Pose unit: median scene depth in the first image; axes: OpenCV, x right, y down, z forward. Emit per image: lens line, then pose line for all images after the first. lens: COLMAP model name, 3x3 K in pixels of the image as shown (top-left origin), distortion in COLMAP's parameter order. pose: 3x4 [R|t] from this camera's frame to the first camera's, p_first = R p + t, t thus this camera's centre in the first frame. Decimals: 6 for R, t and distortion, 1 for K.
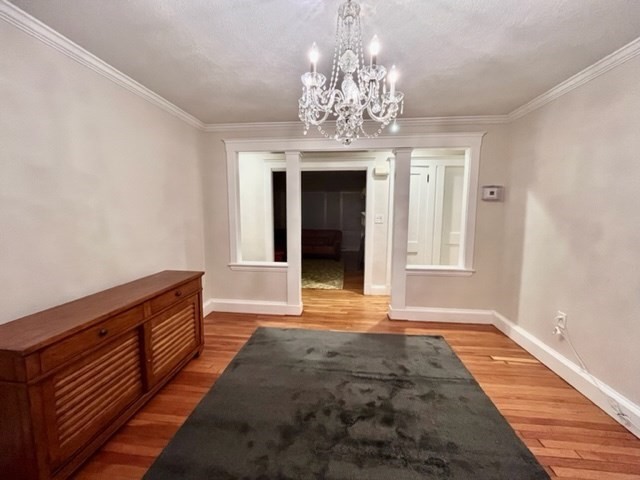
lens RADIAL K [[260.7, 0, 316.1], [0, 260.7, 239.3], [0, 0, 1]] dist [-0.000210, -0.000202]
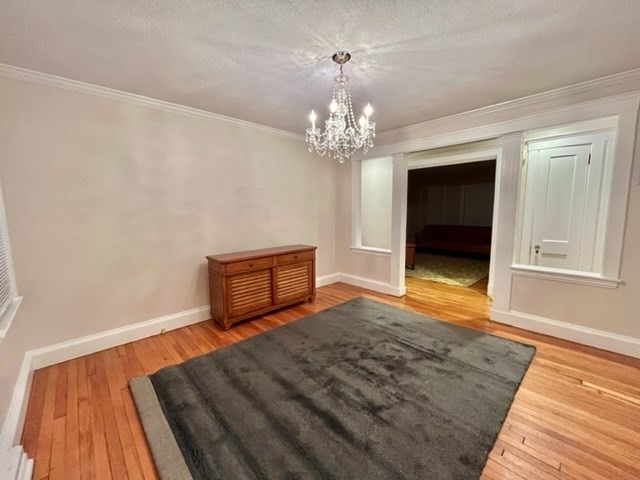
lens RADIAL K [[260.7, 0, 317.6], [0, 260.7, 239.6], [0, 0, 1]] dist [-0.000210, -0.000202]
pose [[0.760951, 0.062991, -0.645745, 0.544573], [-0.055269, 0.997952, 0.032219, 0.033452], [0.646452, 0.011173, 0.762873, -0.150309]]
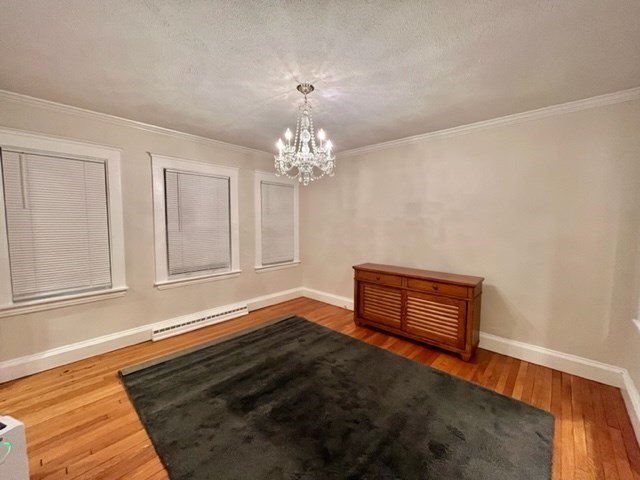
lens RADIAL K [[260.7, 0, 316.1], [0, 260.7, 239.4], [0, 0, 1]] dist [-0.000210, -0.000202]
pose [[-0.603492, 0.051497, -0.795704, 0.729675], [-0.088997, 0.987327, 0.131398, -0.123662], [0.792387, 0.150113, -0.591261, 1.077692]]
